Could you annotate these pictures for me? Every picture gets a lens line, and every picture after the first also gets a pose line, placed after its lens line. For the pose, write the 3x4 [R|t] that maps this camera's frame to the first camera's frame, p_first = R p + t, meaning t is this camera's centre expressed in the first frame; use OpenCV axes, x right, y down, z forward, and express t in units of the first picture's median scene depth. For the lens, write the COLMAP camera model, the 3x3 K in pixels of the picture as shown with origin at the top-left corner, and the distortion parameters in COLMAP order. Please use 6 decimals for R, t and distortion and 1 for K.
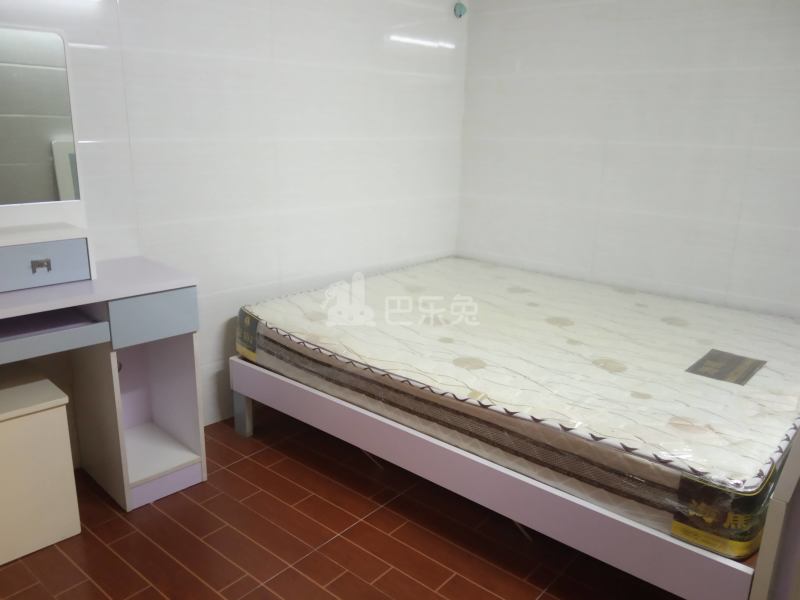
lens RADIAL K [[655.2, 0, 401.8], [0, 655.2, 300.8], [0, 0, 1]] dist [0.026035, -0.066931]
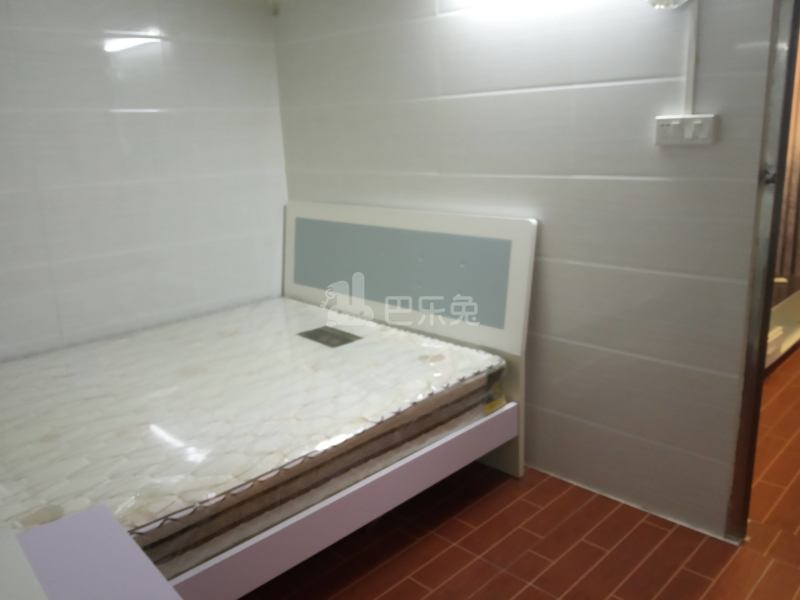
lens RADIAL K [[655.2, 0, 400.1], [0, 655.2, 292.9], [0, 0, 1]] dist [0.026035, -0.066931]
pose [[0.061259, -0.257041, 0.964457, -0.762260], [0.297978, 0.926917, 0.228110, -0.243432], [-0.952605, 0.273413, 0.133375, 0.671179]]
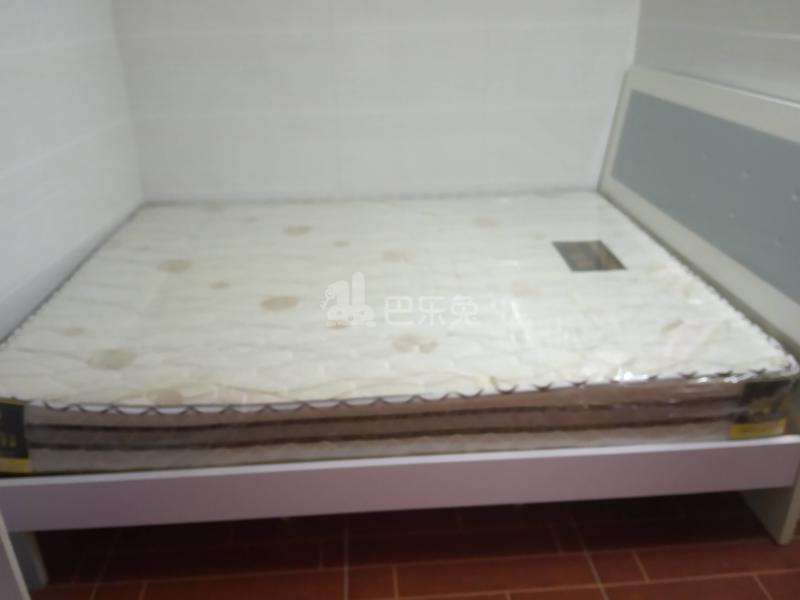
lens RADIAL K [[655.2, 0, 396.9], [0, 655.2, 306.1], [0, 0, 1]] dist [0.026035, -0.066931]
pose [[0.711959, -0.325023, 0.622475, -0.369446], [0.218455, 0.944966, 0.243550, -0.136409], [-0.667377, -0.037415, 0.743780, 0.448315]]
